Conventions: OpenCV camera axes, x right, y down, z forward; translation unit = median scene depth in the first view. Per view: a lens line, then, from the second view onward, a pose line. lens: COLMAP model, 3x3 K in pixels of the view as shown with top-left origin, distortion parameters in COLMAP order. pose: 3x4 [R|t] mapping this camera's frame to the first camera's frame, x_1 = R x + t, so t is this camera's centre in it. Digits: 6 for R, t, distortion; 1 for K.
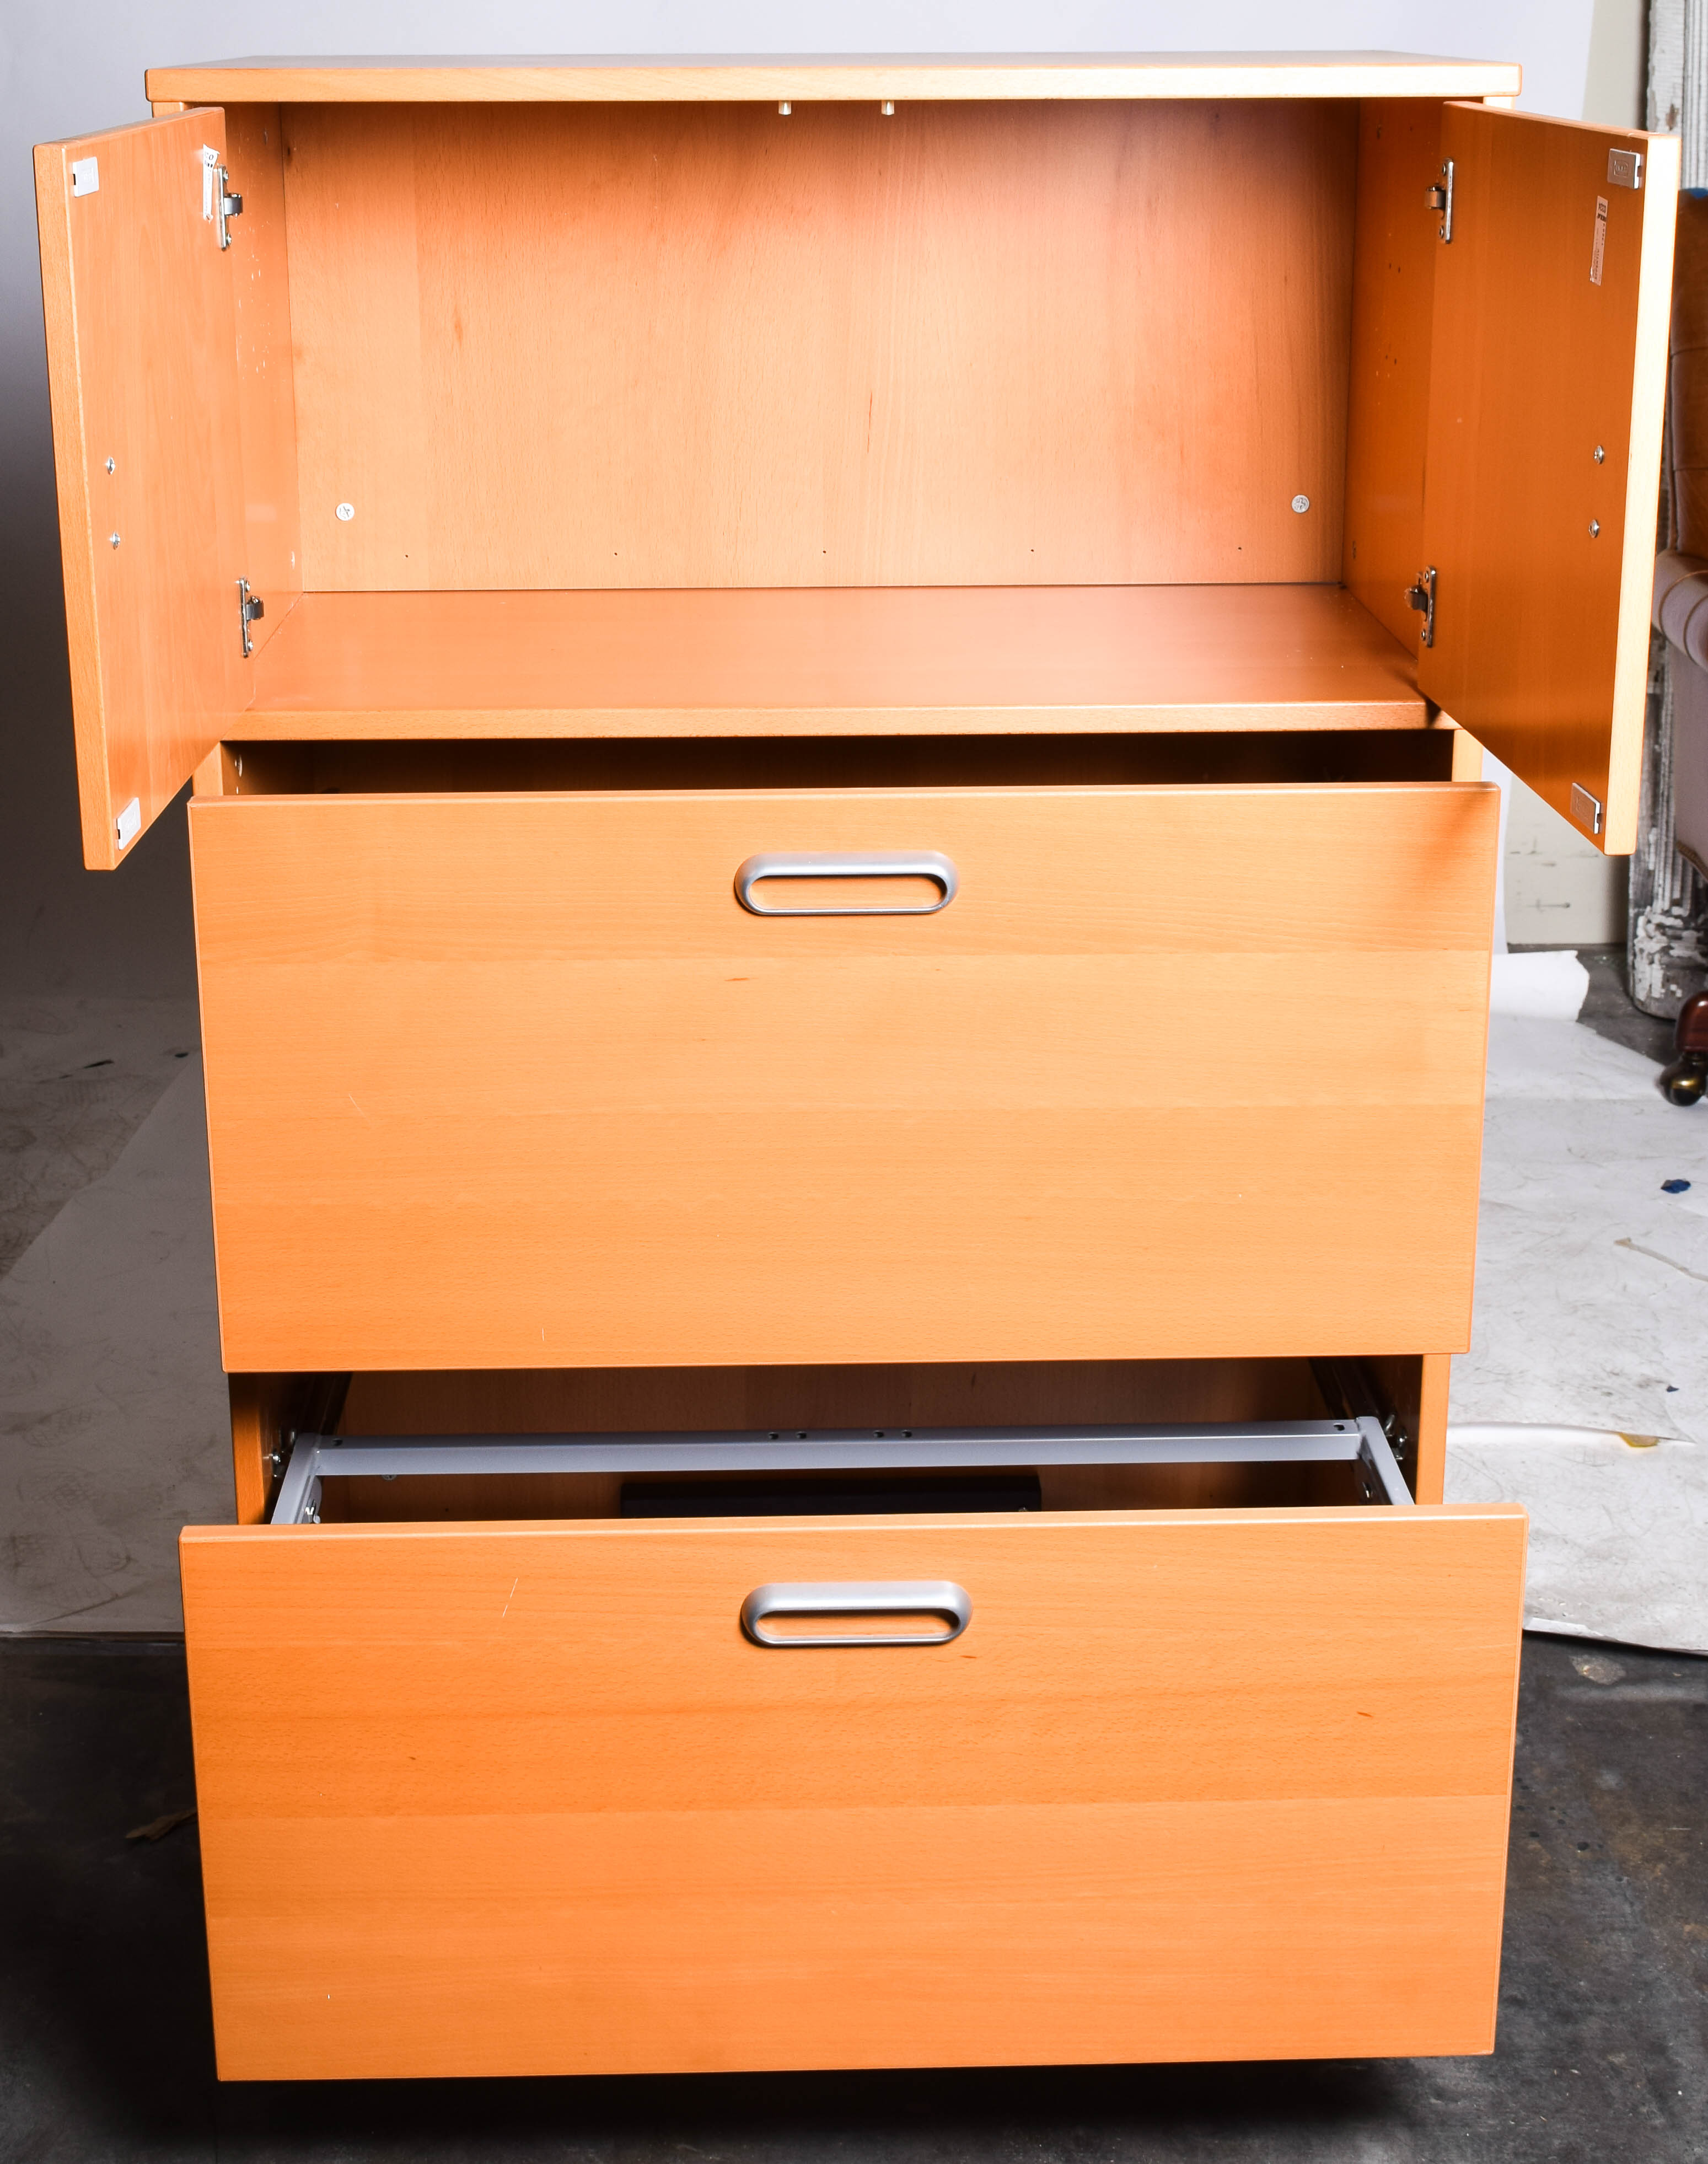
lens RADIAL K [[3674.6, 0, 854.0], [0, 3674.6, 1082.0], [0, 0, 1]] dist [-0.015181, -0.017163]
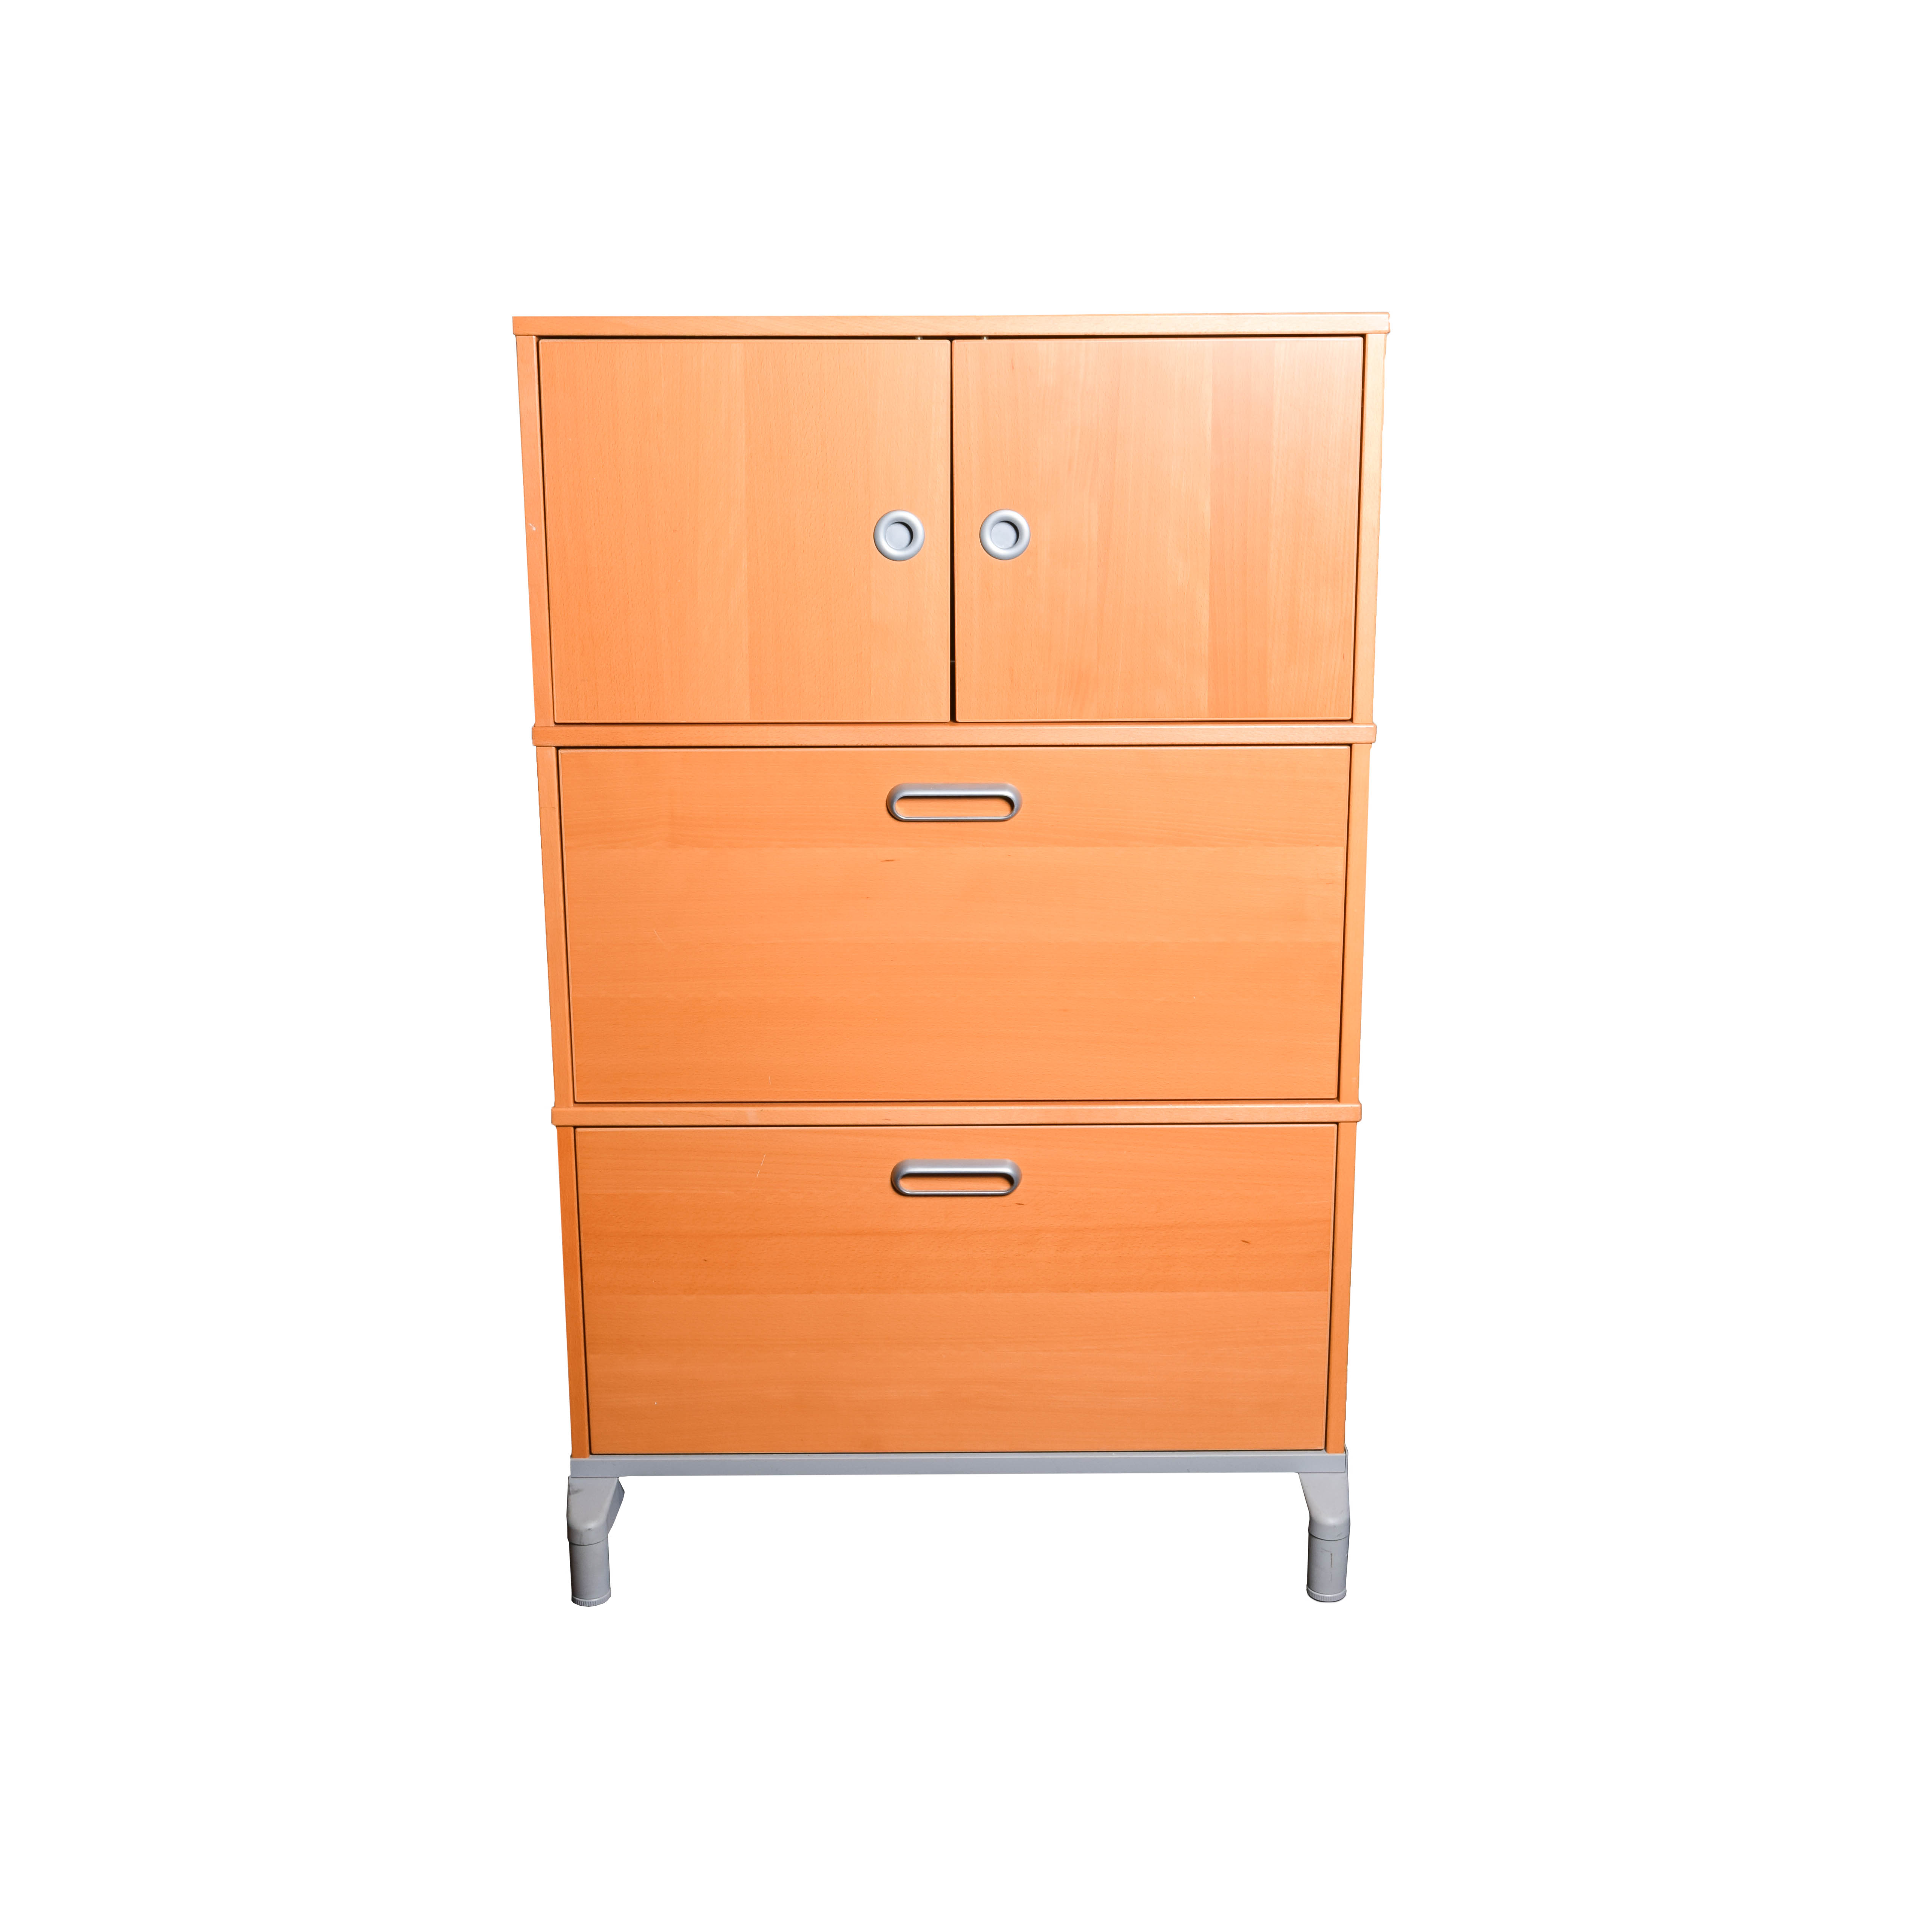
lens RADIAL K [[2606.0, 0, 966.0], [0, 2606.0, 966.0], [0, 0, 1]] dist [-0.021526, -0.058706]
pose [[1.000000, 0.000553, -0.000450, 0.003866], [-0.000564, 0.999649, -0.026498, 0.050052], [0.000435, 0.026498, 0.999649, -0.170565]]
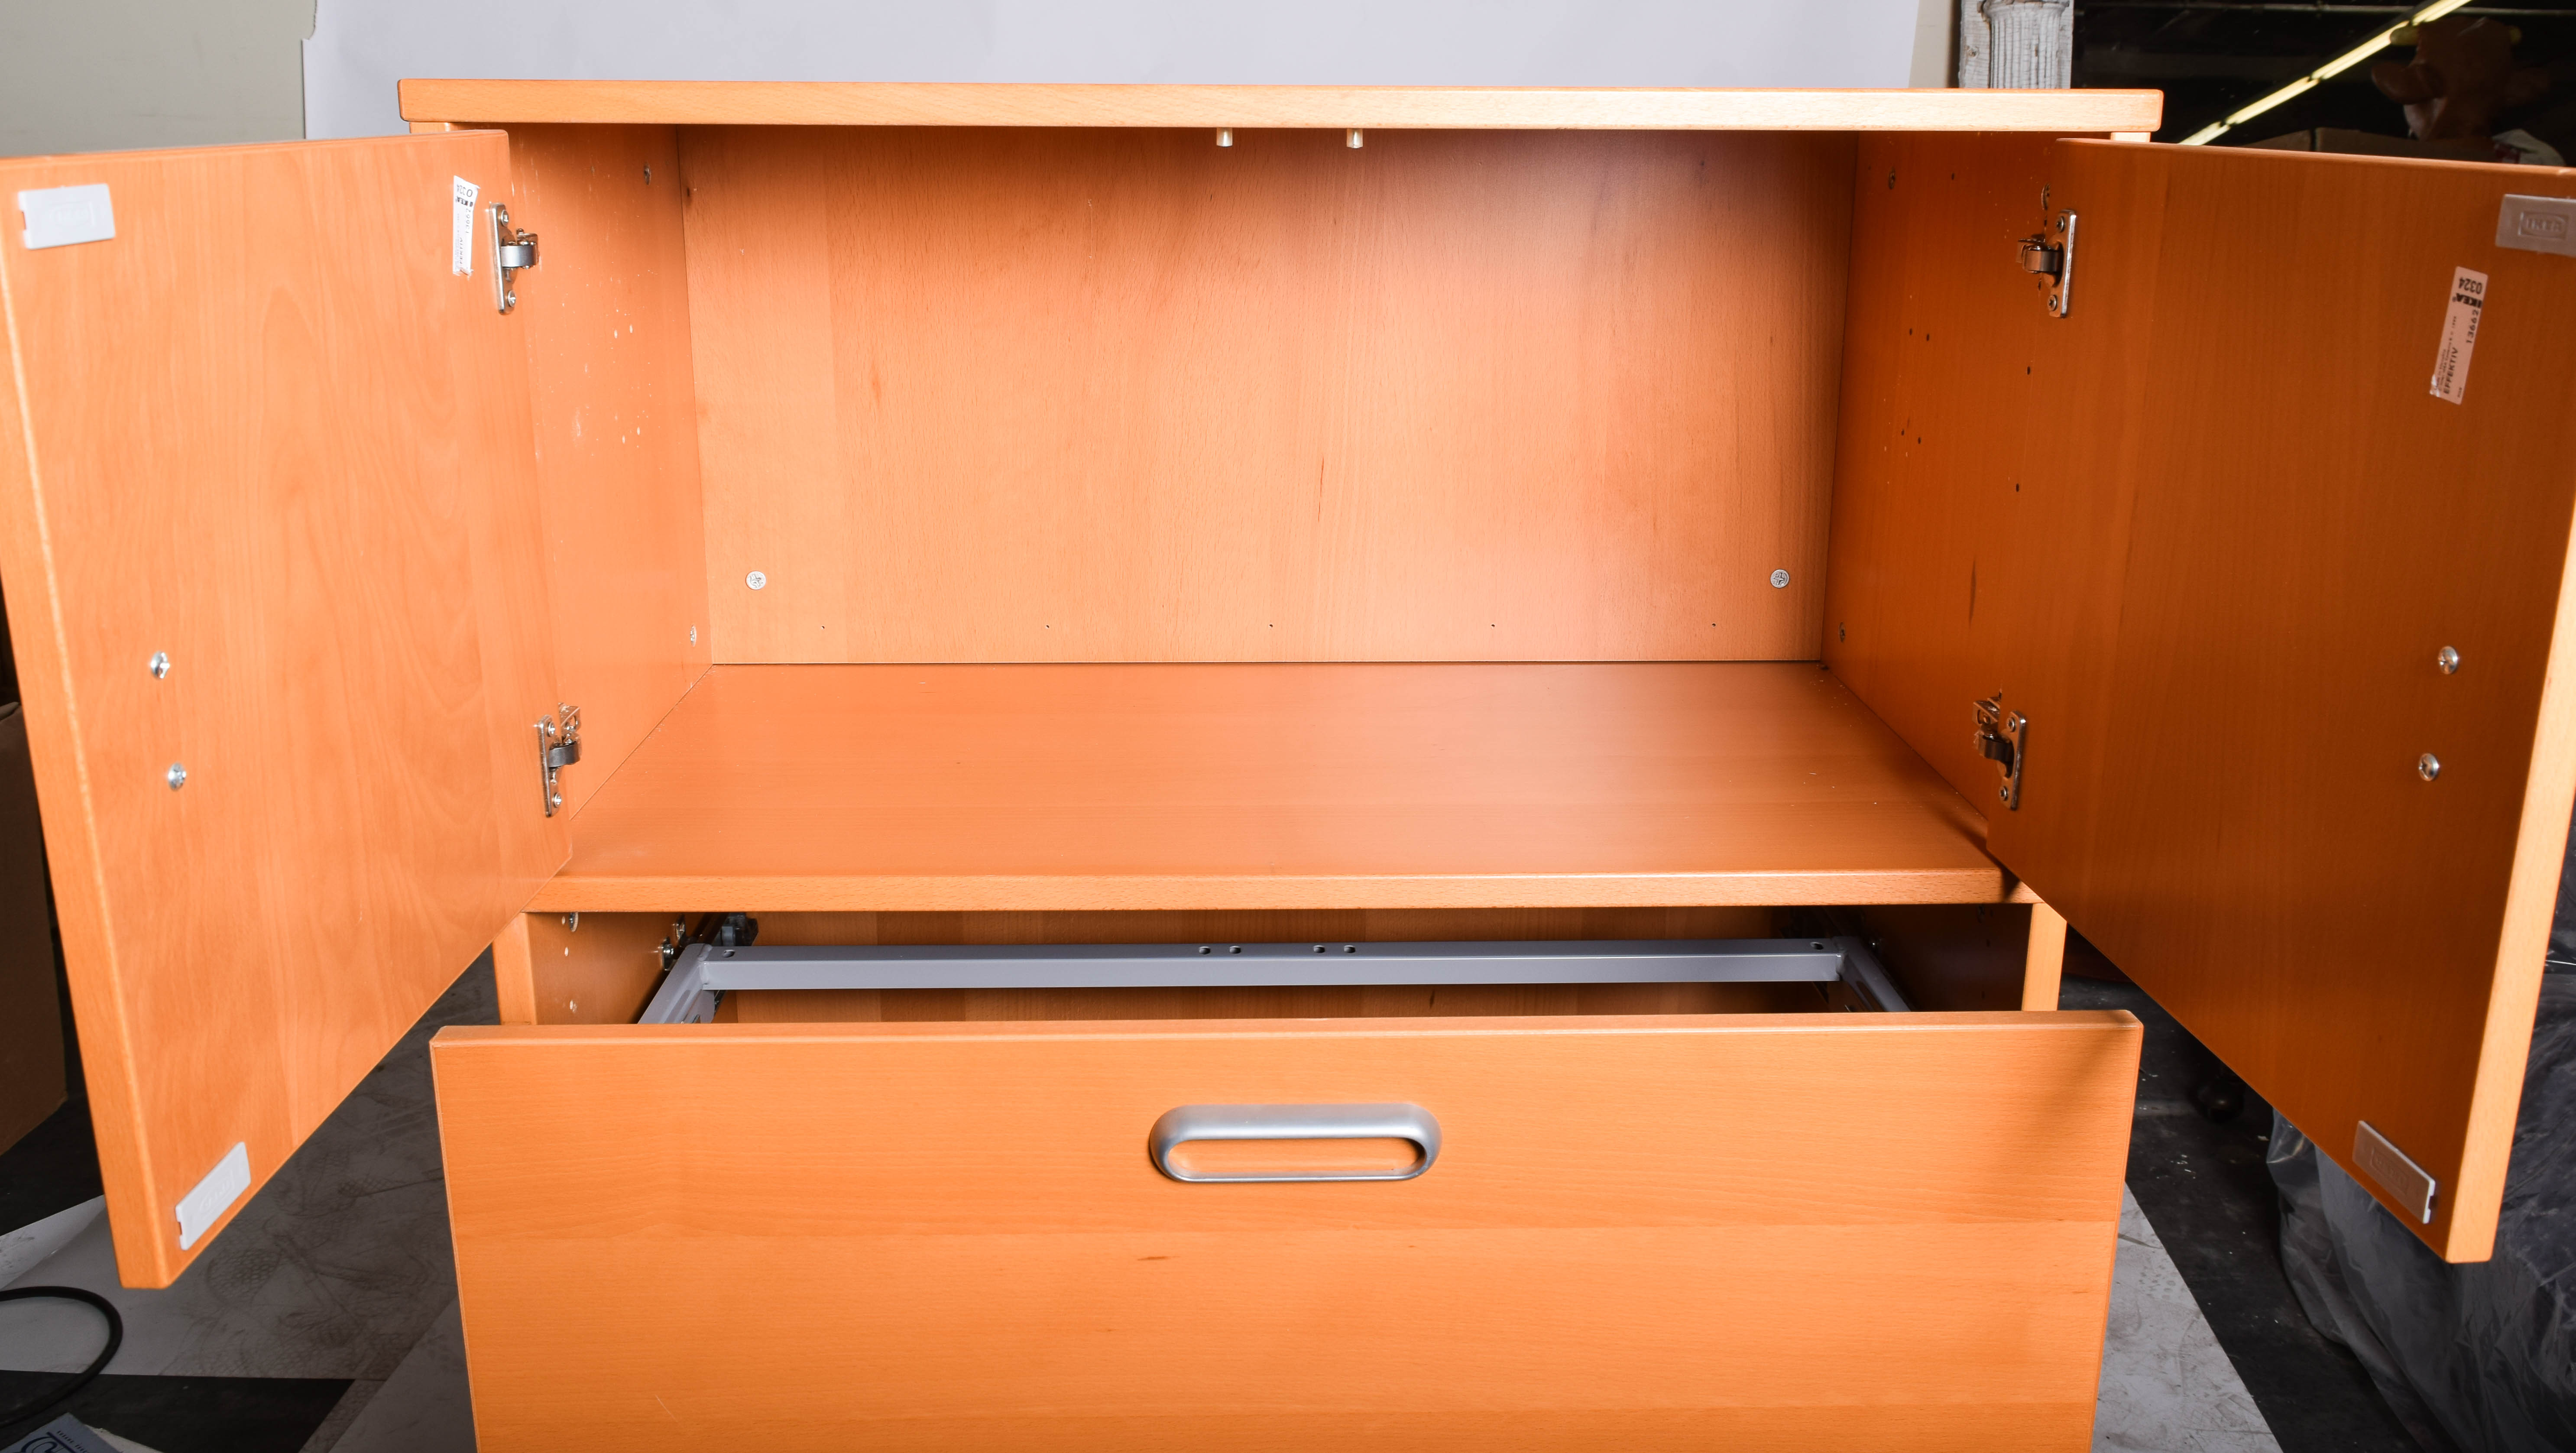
lens RADIAL K [[2121.7, 0, 1288.0], [0, 2121.7, 726.5], [0, 0, 1]] dist [-0.005505, -0.005667]
pose [[0.999962, 0.008703, 0.000837, -0.004611], [-0.008695, 0.999922, -0.008973, -0.135545], [-0.000915, 0.008966, 0.999959, 0.547550]]
